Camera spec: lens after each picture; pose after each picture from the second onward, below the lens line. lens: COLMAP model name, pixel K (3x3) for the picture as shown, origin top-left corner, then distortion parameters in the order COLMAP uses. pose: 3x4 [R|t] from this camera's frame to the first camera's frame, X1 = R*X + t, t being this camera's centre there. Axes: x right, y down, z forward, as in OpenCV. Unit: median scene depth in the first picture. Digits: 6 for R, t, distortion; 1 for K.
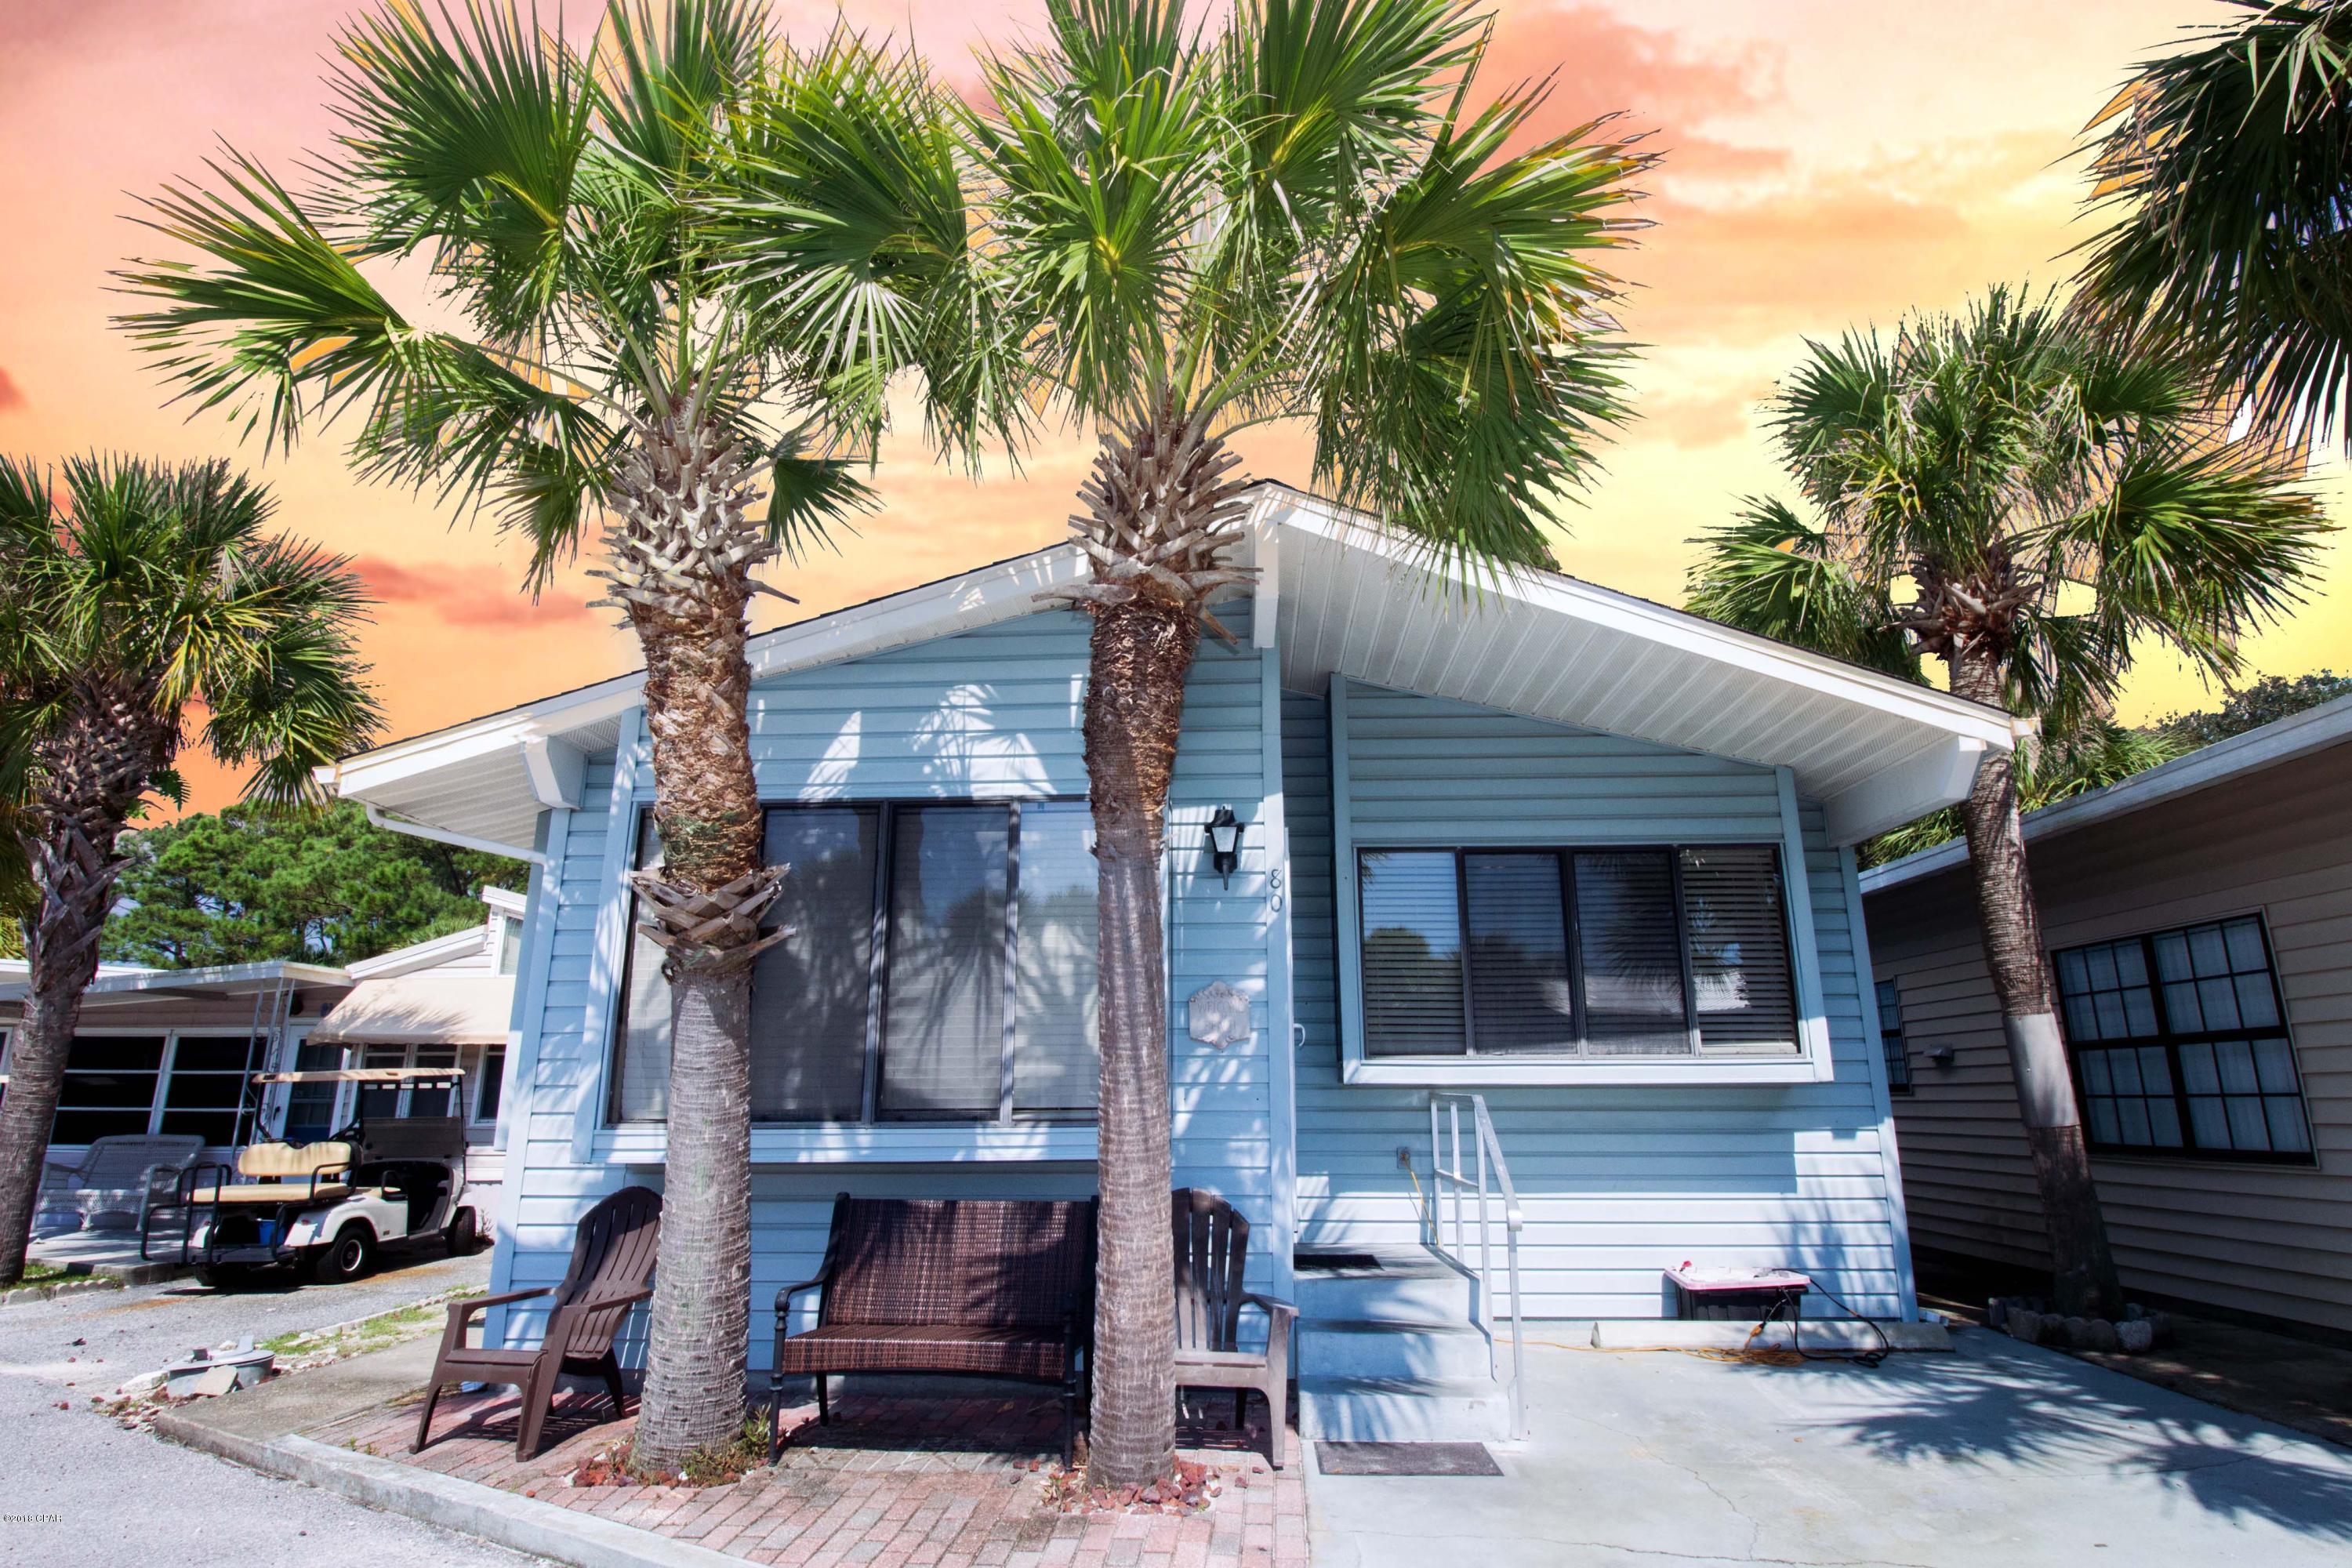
lens RADIAL K [[1267.2, 0, 1166.2], [0, 1267.2, 774.8], [0, 0, 1]] dist [0.004021, -0.012401]
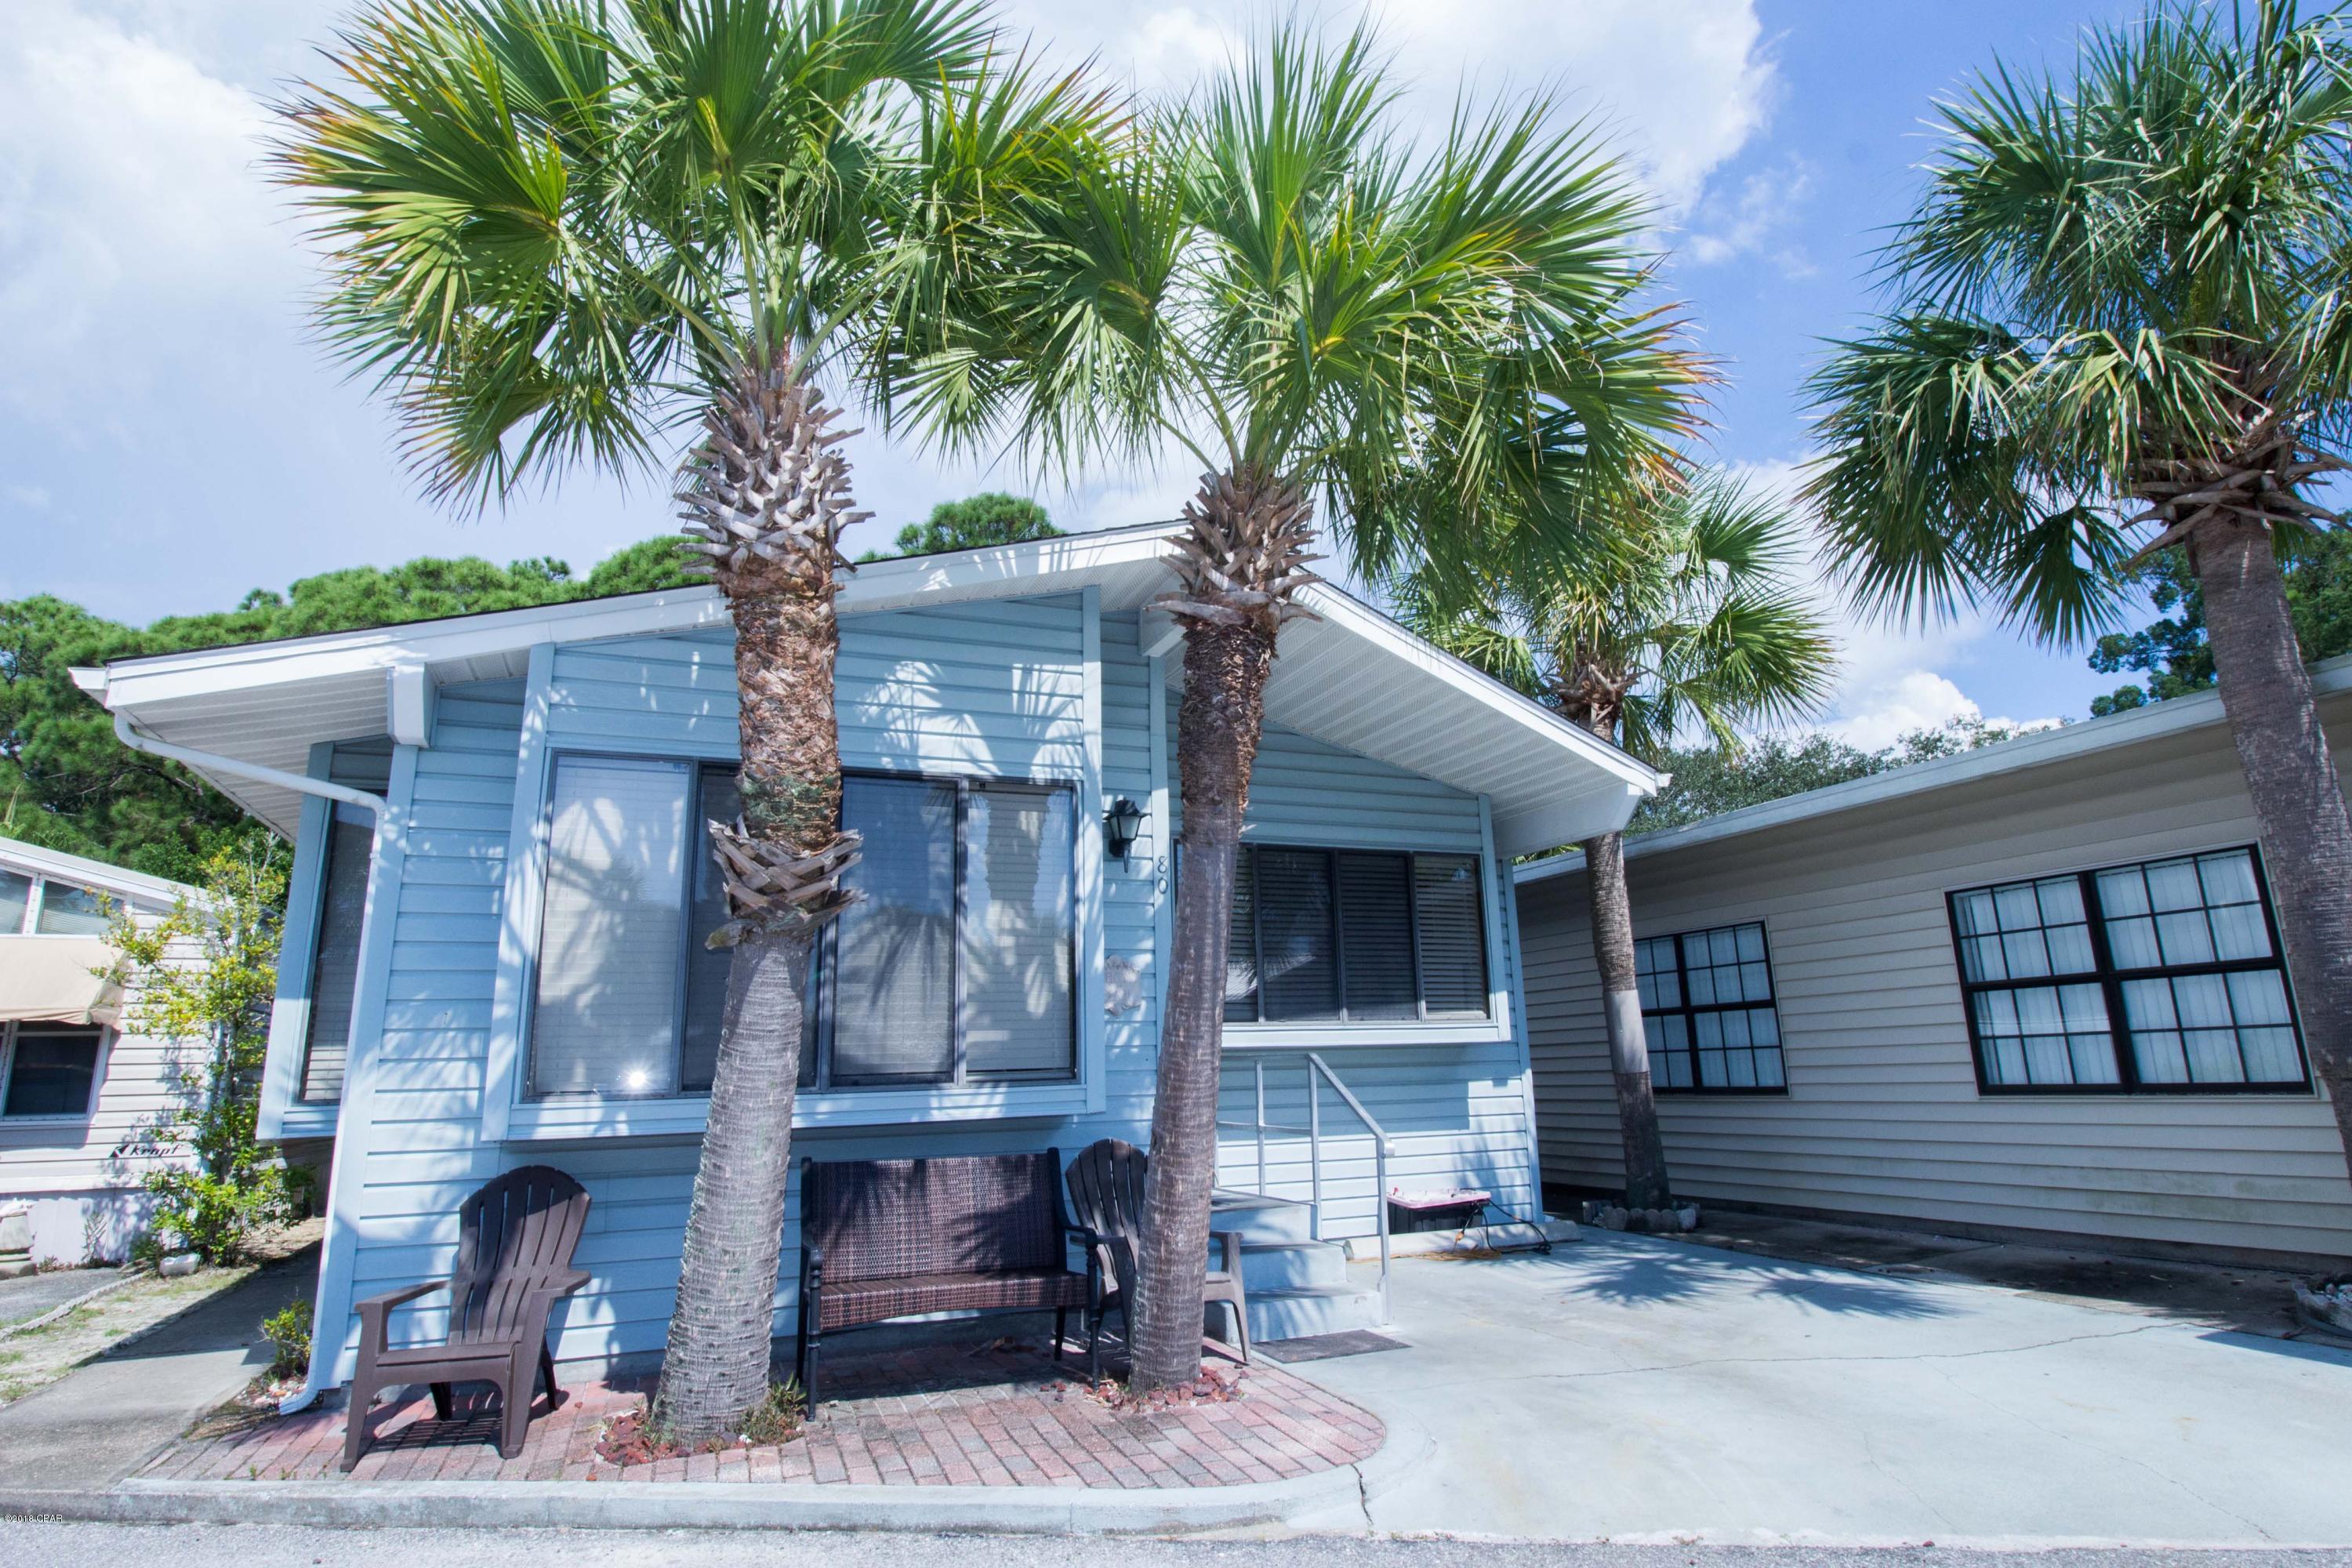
lens RADIAL K [[1267.2, 0, 1185.5], [0, 1267.2, 780.1], [0, 0, 1]] dist [0.004021, -0.012401]
pose [[0.902073, 0.075704, 0.424892, -0.389526], [-0.082515, 0.996587, -0.002380, 0.008610], [-0.423622, -0.032913, 0.905241, -0.022411]]
